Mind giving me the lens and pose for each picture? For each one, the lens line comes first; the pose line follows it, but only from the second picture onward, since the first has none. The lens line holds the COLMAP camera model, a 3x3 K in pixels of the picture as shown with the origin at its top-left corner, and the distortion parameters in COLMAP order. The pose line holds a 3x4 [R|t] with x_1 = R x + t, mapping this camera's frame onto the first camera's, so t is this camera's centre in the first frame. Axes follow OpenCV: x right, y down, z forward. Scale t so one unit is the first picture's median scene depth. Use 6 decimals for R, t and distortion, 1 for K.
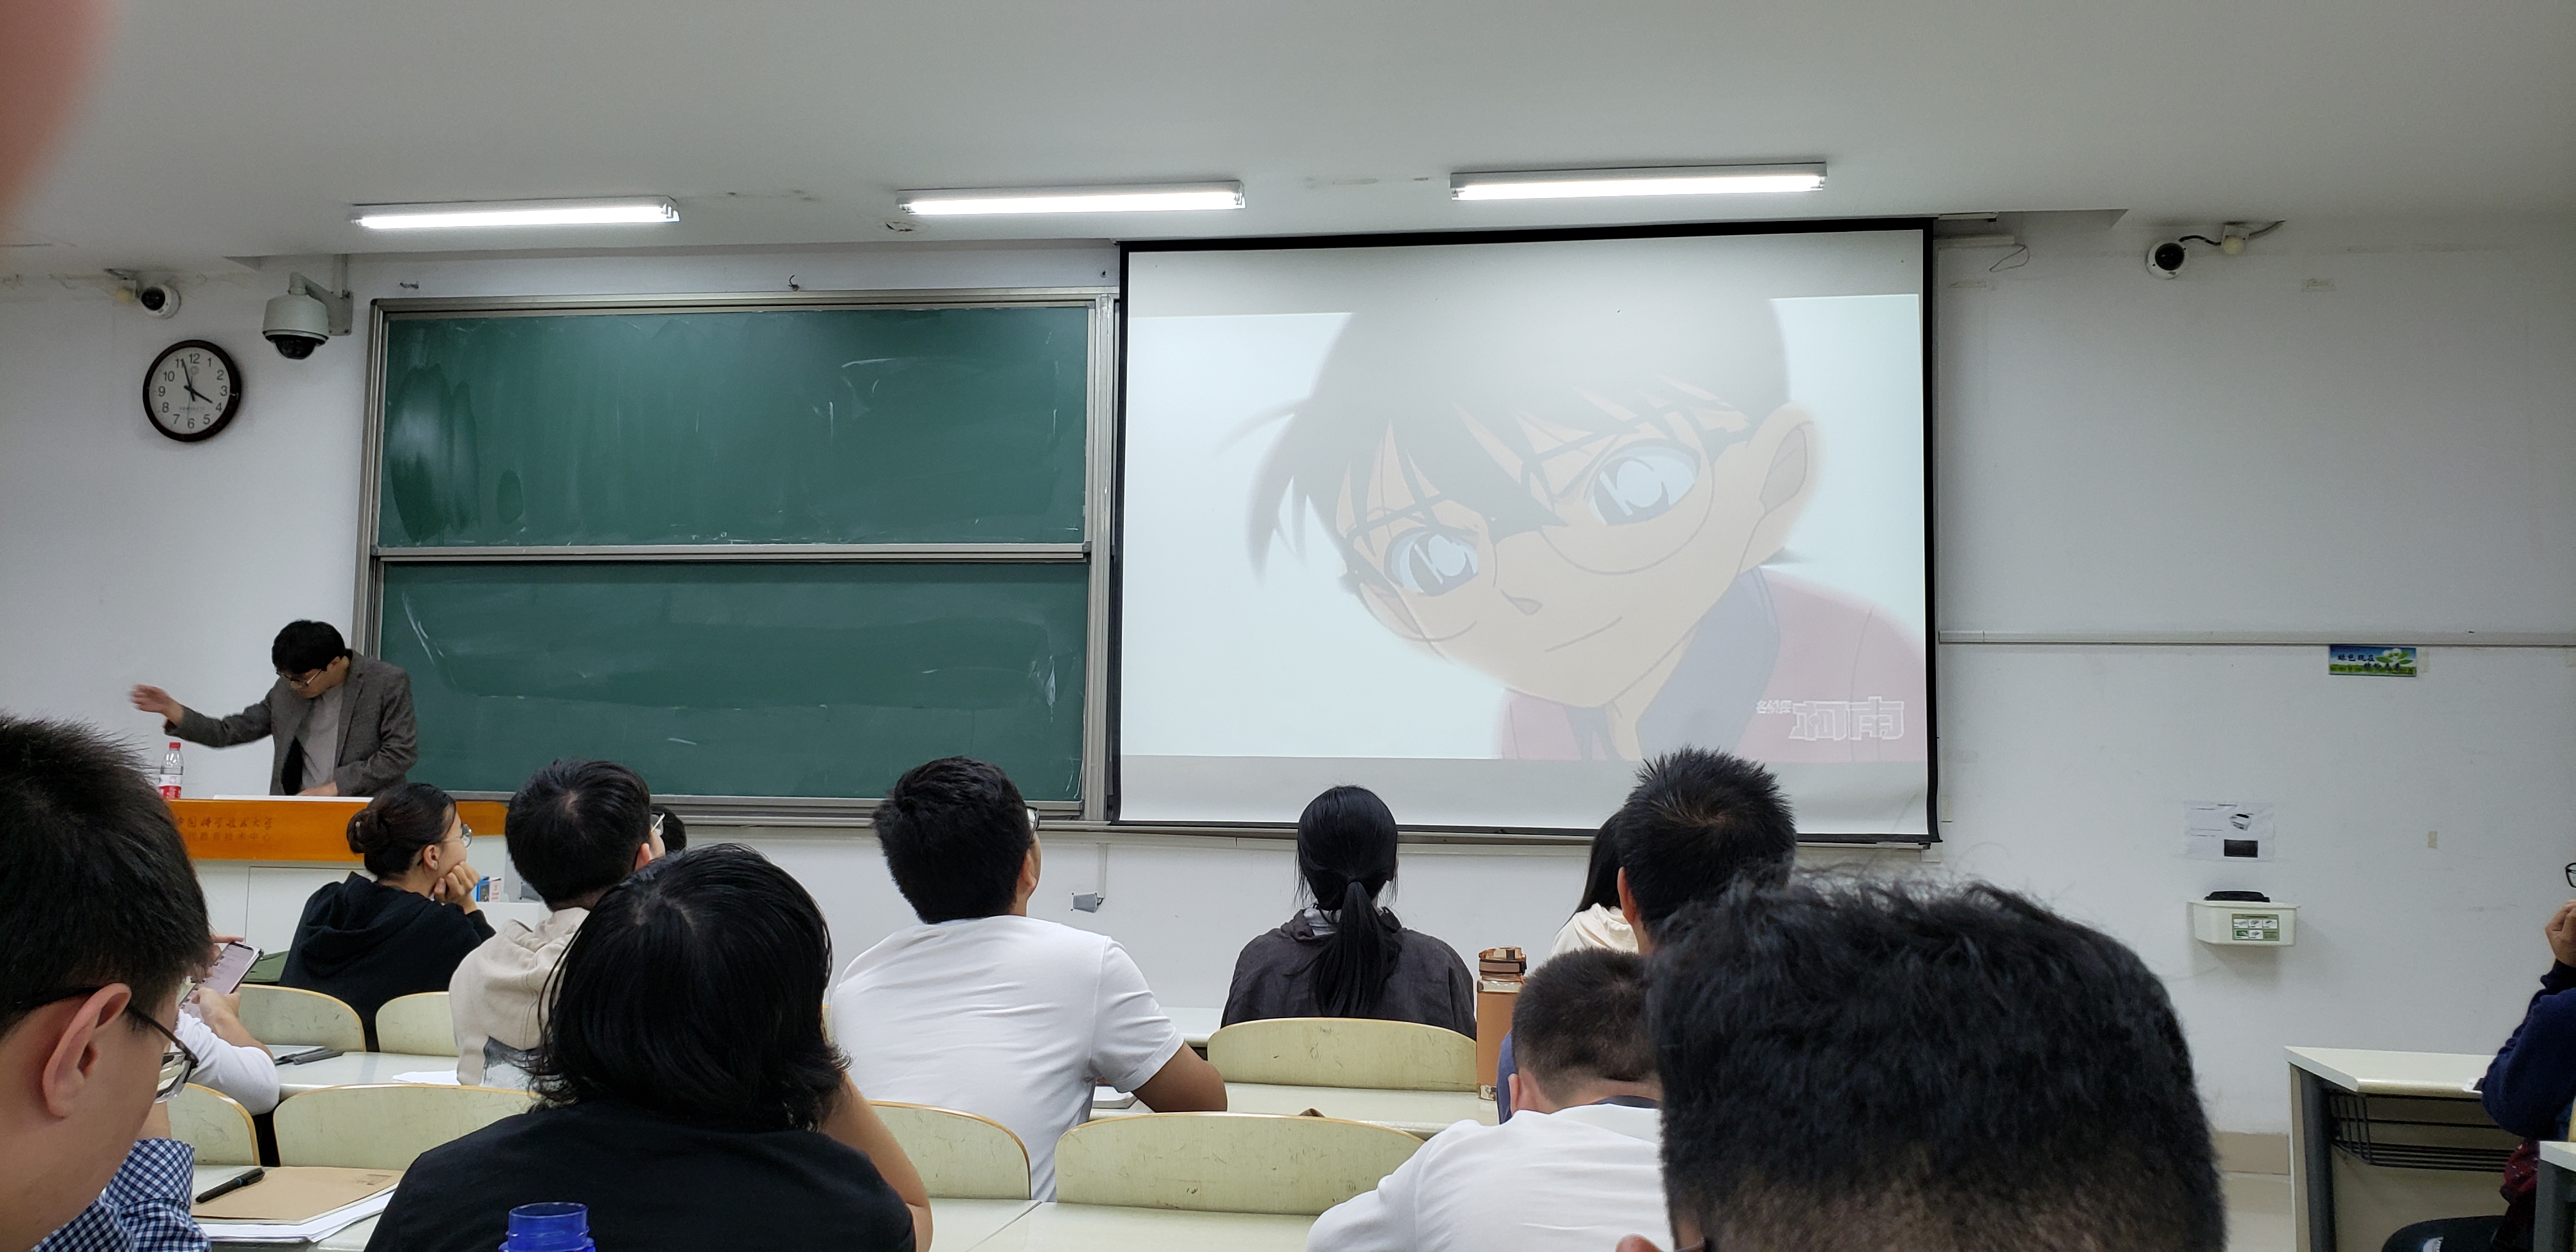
lens RADIAL K [[1927.3, 0, 1298.9], [0, 1927.3, 622.6], [0, 0, 1]] dist [0.027747, 0.001854]
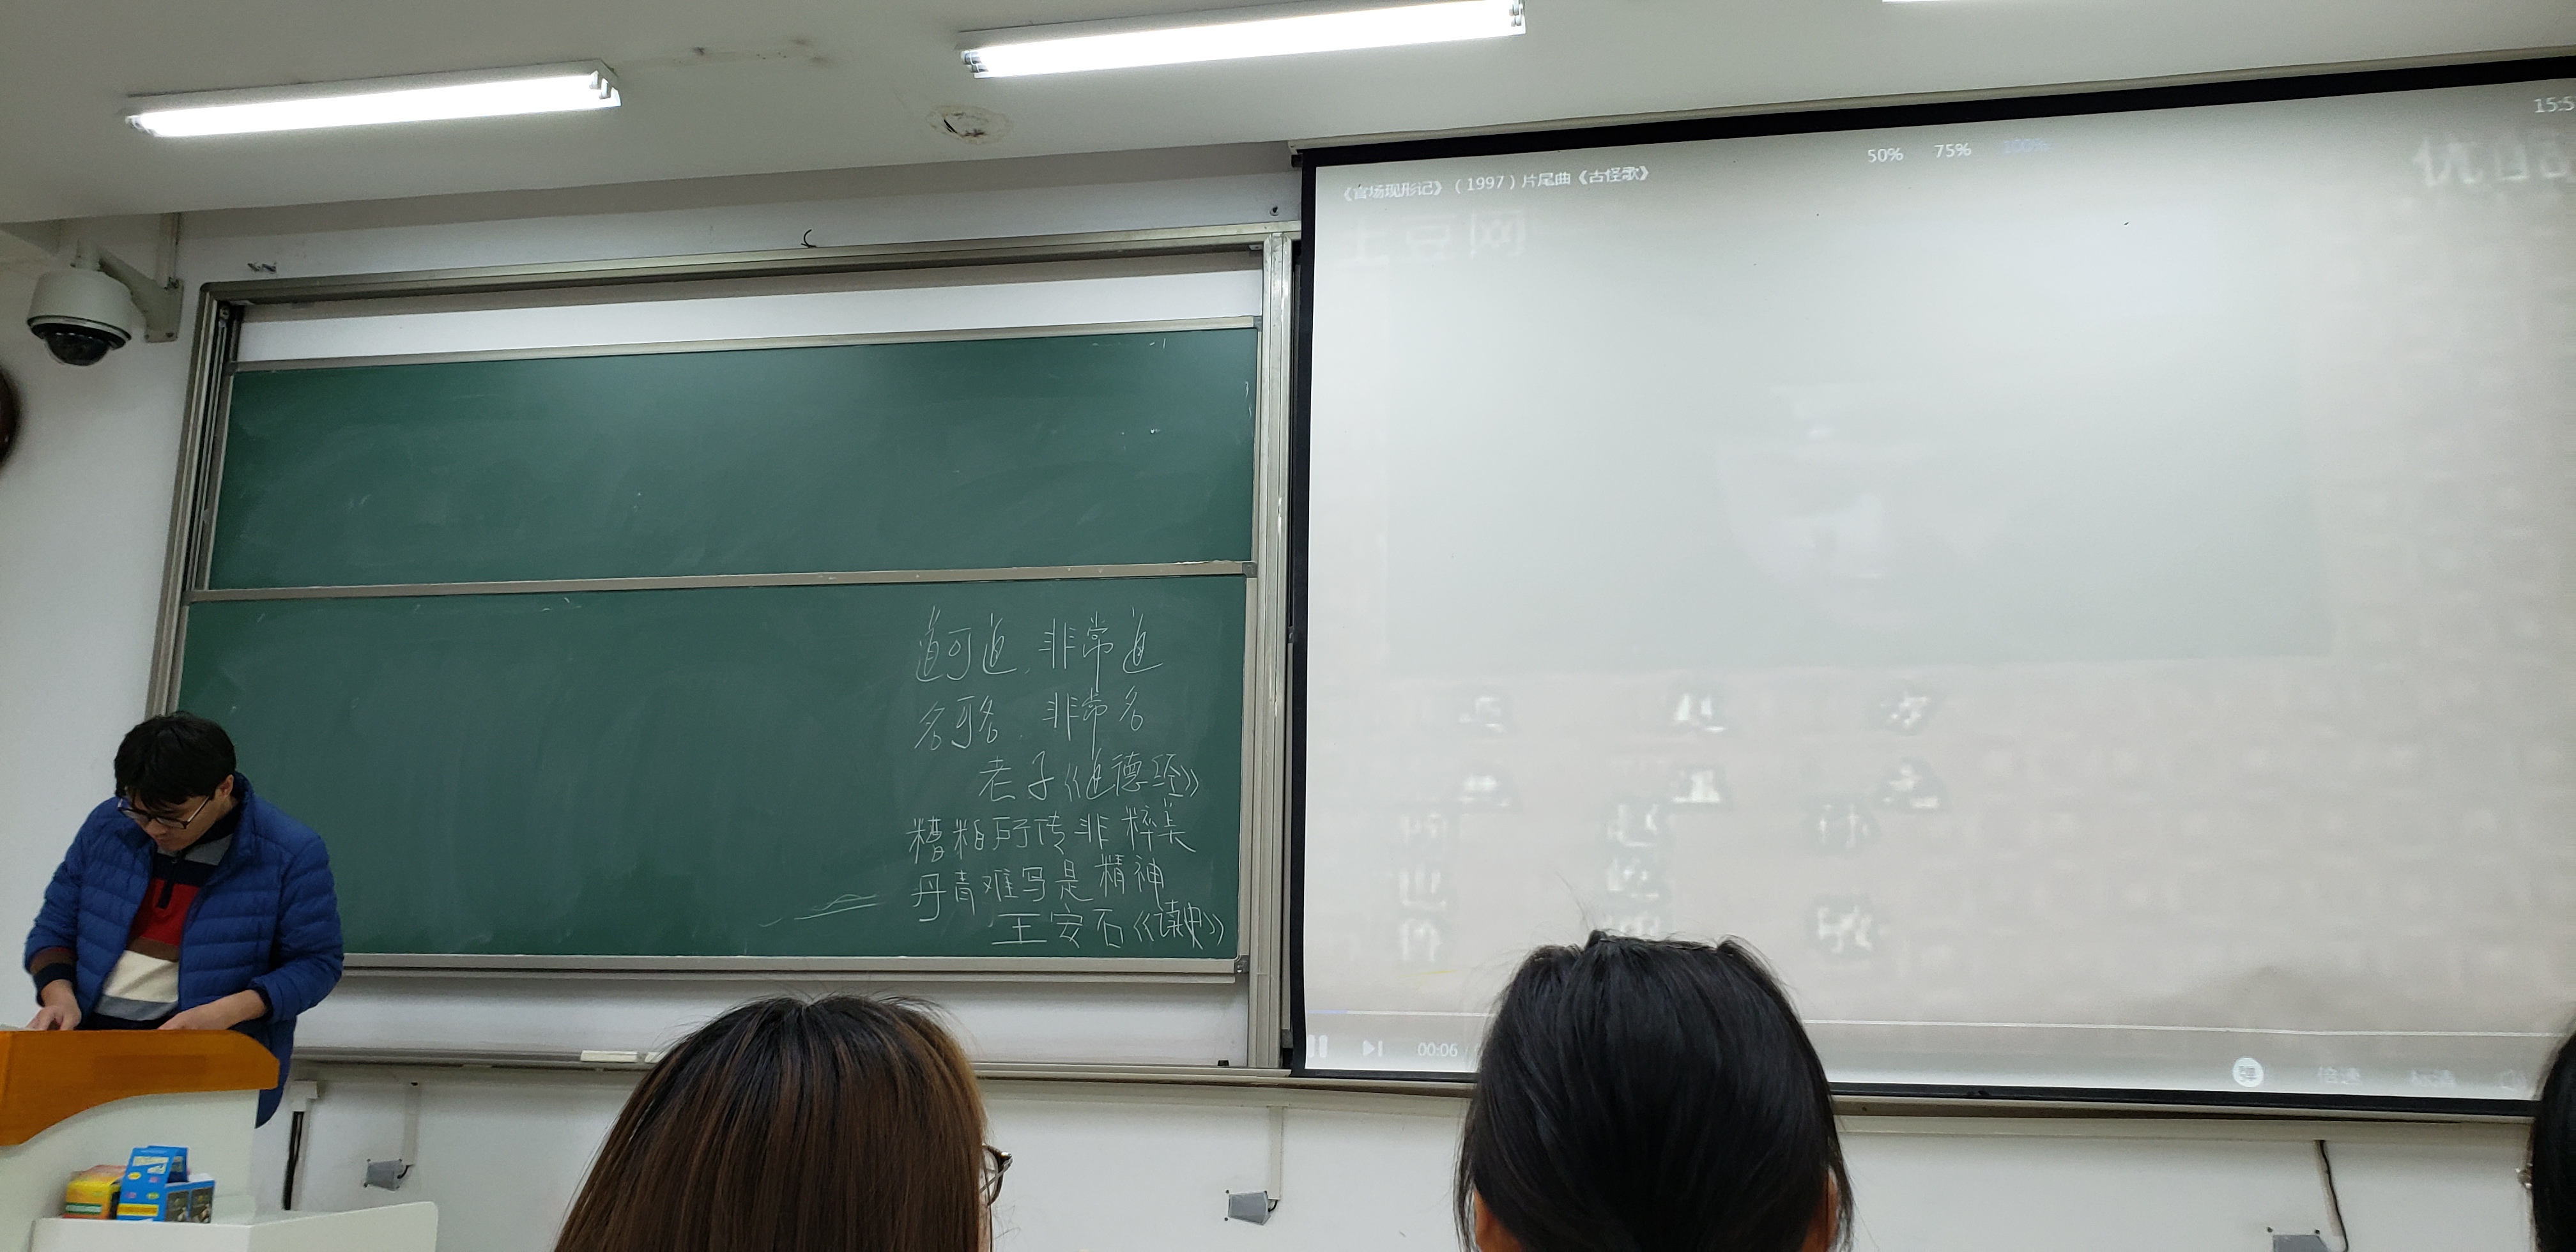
lens RADIAL K [[1927.3, 0, 1278.8], [0, 1927.3, 607.0], [0, 0, 1]] dist [0.027747, 0.001854]
pose [[0.998201, -0.009434, -0.059206, -0.062813], [0.001789, 0.991788, -0.127877, 0.035637], [0.059926, 0.127541, 0.990021, 0.373716]]
